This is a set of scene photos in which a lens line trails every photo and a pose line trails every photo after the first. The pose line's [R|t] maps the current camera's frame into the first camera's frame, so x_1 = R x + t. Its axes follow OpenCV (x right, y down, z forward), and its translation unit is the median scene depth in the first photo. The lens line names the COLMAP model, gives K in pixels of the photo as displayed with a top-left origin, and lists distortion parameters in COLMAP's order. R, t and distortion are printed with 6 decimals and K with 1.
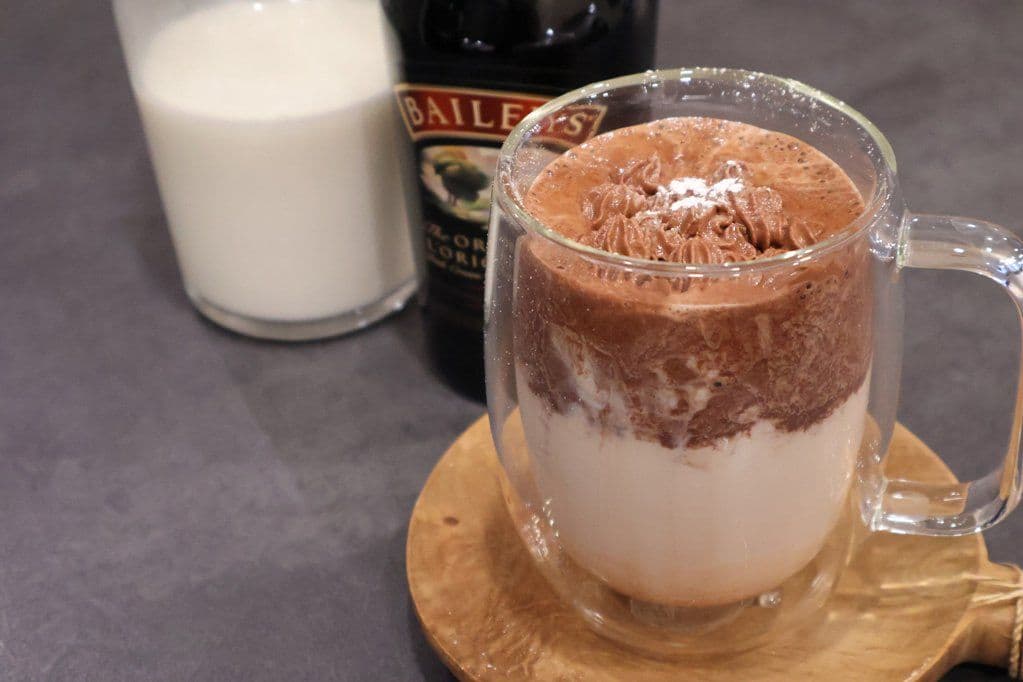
lens RADIAL K [[2002.8, 0, 513.2], [0, 2002.8, 335.2], [0, 0, 1]] dist [0.042815, 0.000000]
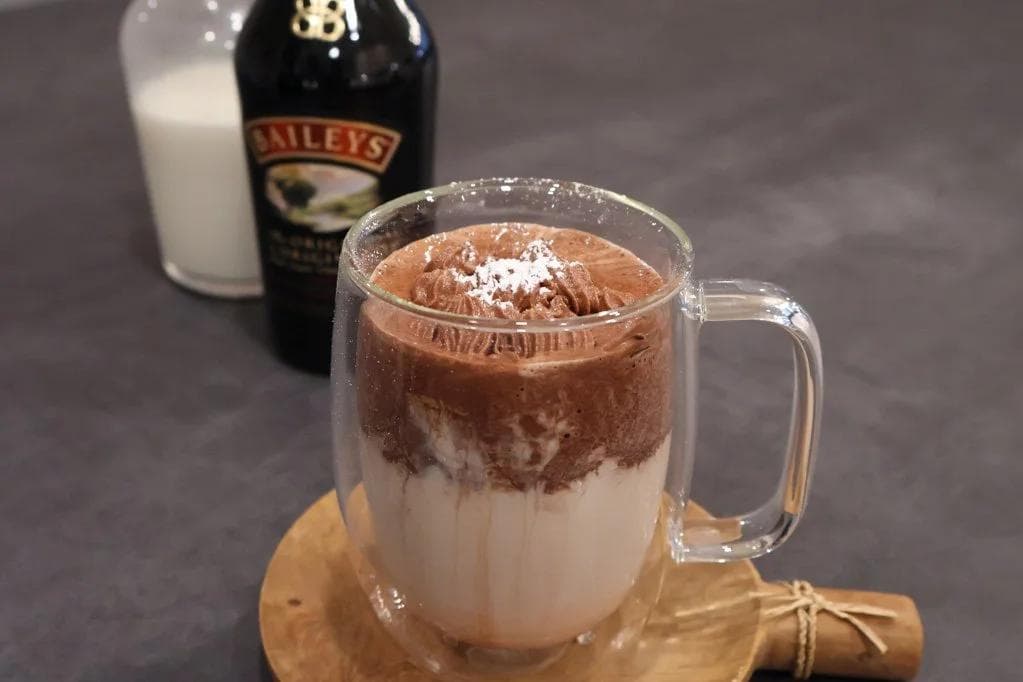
lens RADIAL K [[1392.5, 0, 507.0], [0, 1392.5, 341.0], [0, 0, 1]] dist [0.026376, 0.000000]
pose [[0.970345, -0.067651, 0.232065, -0.094894], [0.095248, 0.989374, -0.109847, 0.049746], [-0.222168, 0.128693, 0.966478, 0.227104]]
